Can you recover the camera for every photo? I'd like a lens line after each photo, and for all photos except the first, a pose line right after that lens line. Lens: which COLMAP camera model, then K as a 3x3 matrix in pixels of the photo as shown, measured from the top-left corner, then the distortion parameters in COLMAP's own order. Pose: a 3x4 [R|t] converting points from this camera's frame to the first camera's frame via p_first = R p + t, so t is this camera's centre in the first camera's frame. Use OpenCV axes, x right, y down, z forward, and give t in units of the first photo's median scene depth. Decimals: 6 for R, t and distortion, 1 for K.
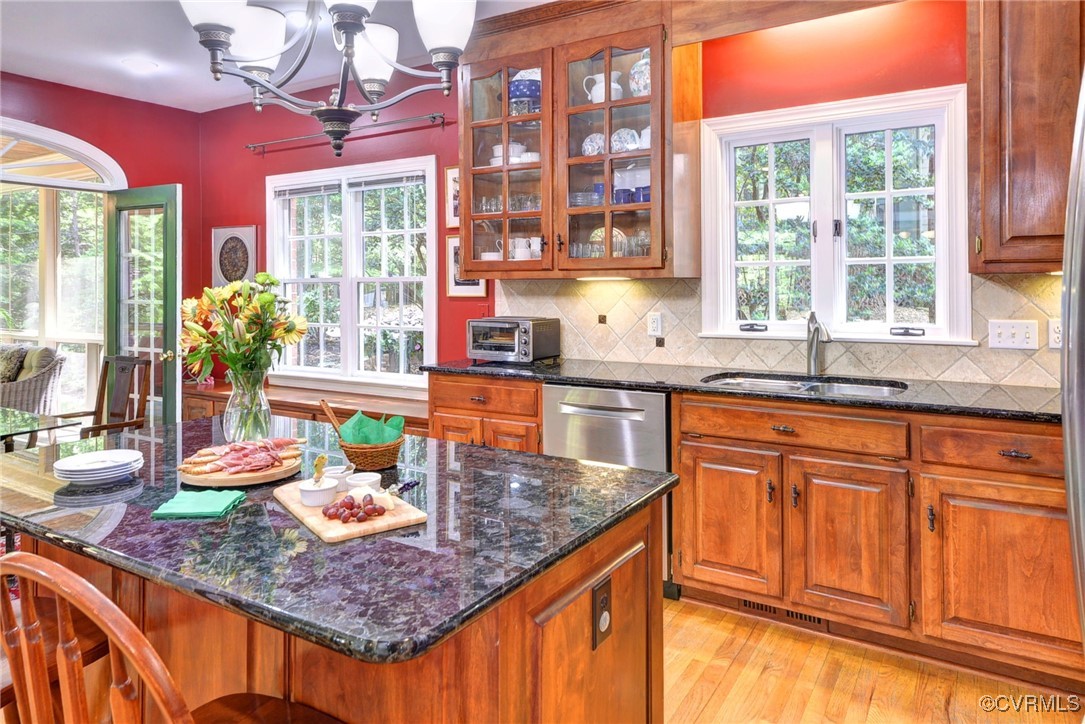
lens RADIAL K [[702.0, 0, 556.2], [0, 702.0, 280.5], [0, 0, 1]] dist [0.029852, -0.004828]
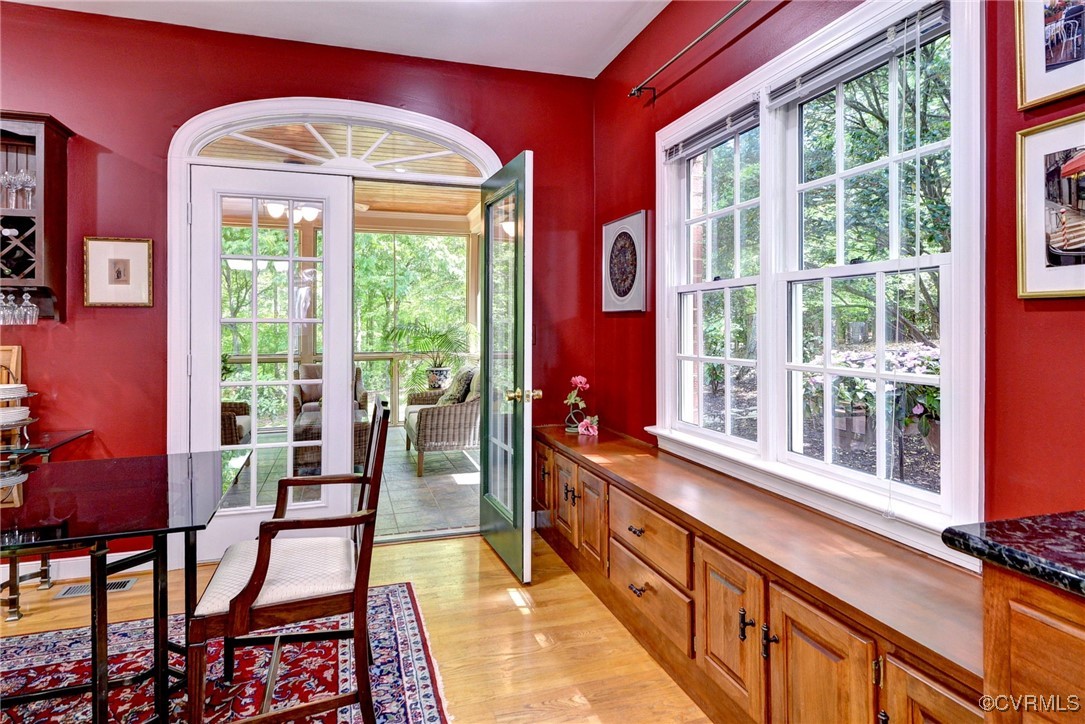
lens RADIAL K [[619.2, 0, 546.2], [0, 619.2, 322.1], [0, 0, 1]] dist [0.012719, -0.008501]
pose [[0.754249, 0.005059, -0.656569, -0.155971], [-0.008179, 0.999965, -0.001691, 0.046065], [0.656538, 0.006646, 0.754264, 0.721940]]
